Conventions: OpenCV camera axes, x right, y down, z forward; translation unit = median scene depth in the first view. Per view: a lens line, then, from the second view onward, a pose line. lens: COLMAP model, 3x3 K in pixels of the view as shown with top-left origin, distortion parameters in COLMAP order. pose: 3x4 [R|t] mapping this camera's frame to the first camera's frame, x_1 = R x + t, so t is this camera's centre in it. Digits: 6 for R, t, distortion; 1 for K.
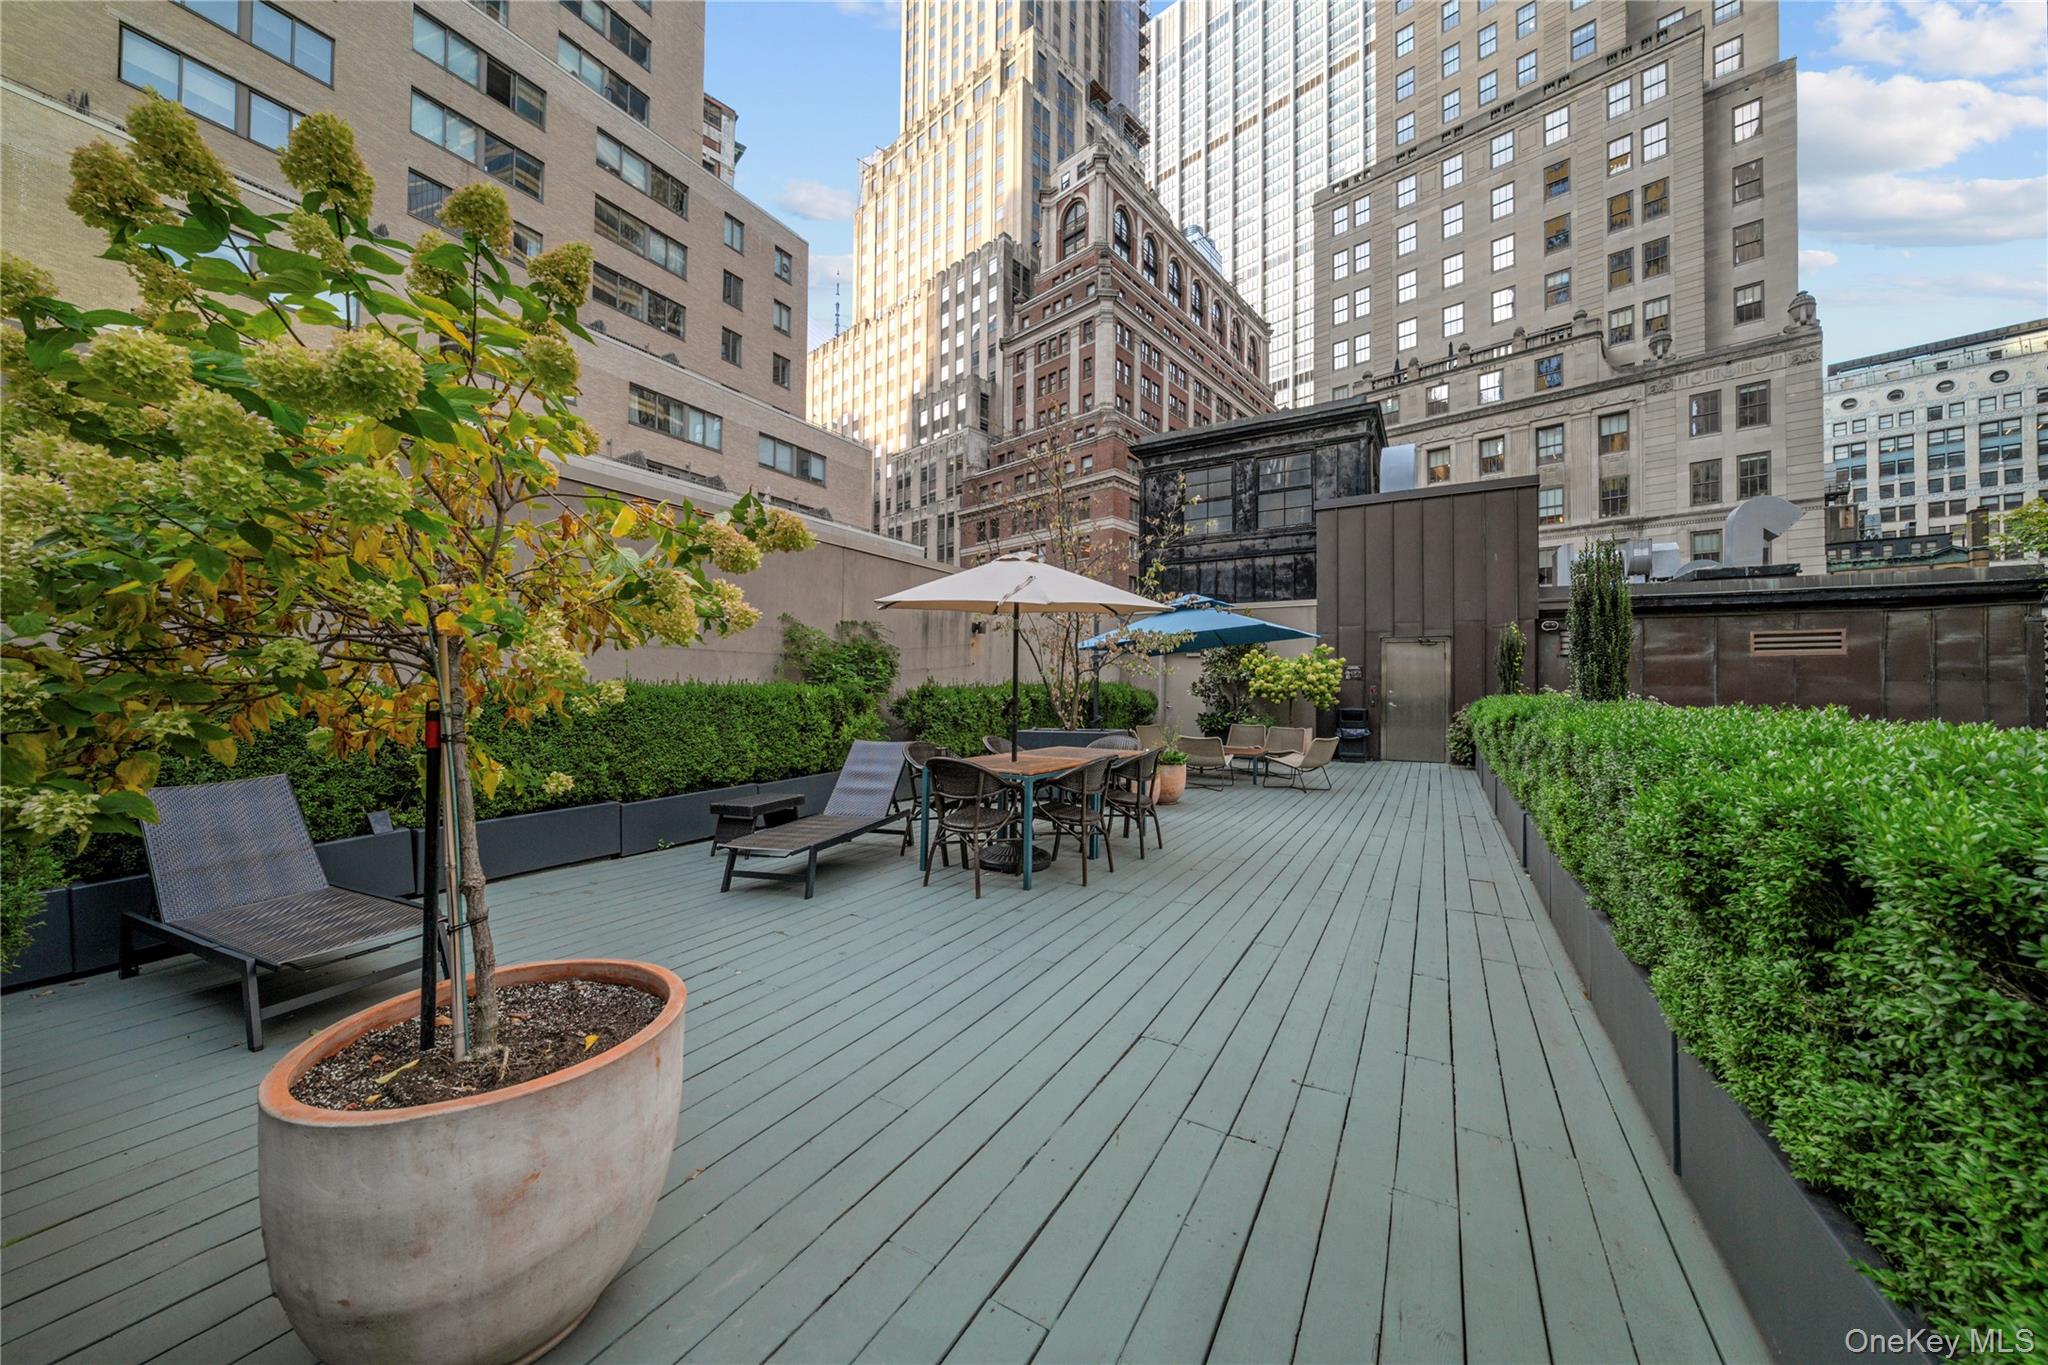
lens RADIAL K [[696.2, 0, 1019.4], [0, 696.2, 674.5], [0, 0, 1]] dist [-0.007199, -0.000191]
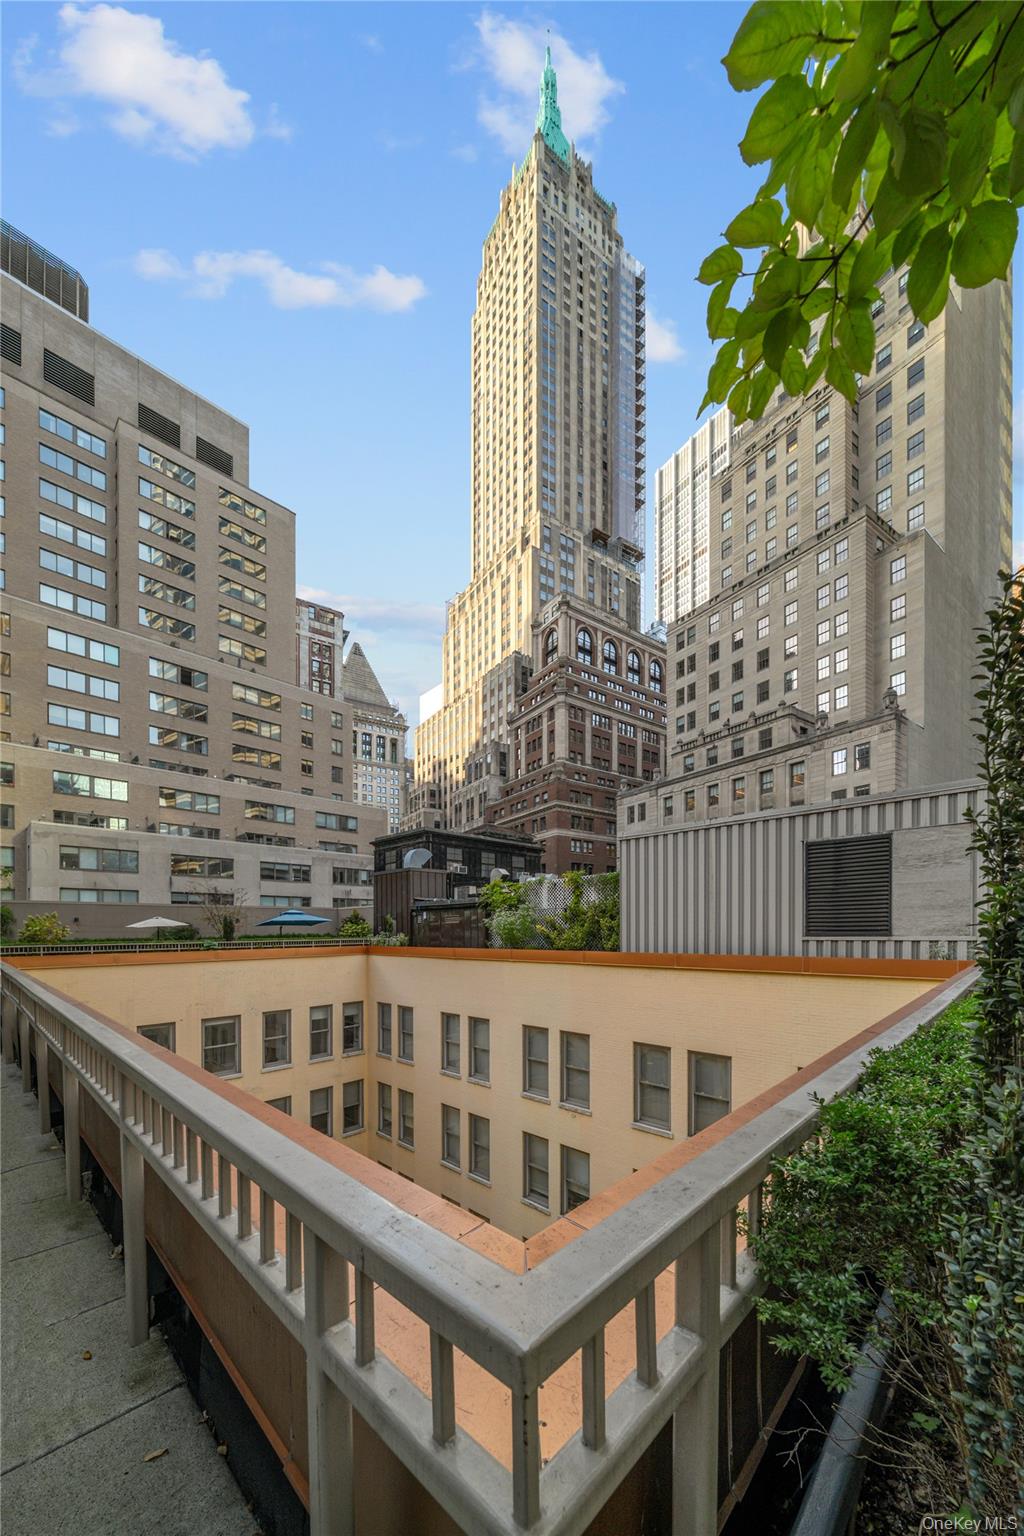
lens RADIAL K [[522.2, 0, 572.6], [0, 522.2, 928.9], [0, 0, 1]] dist [-0.007199, -0.000191]
pose [[0.987543, -0.018840, -0.156220, 0.323301], [0.022063, 0.999578, 0.018919, -0.004986], [0.155798, -0.022130, 0.987541, -0.223041]]
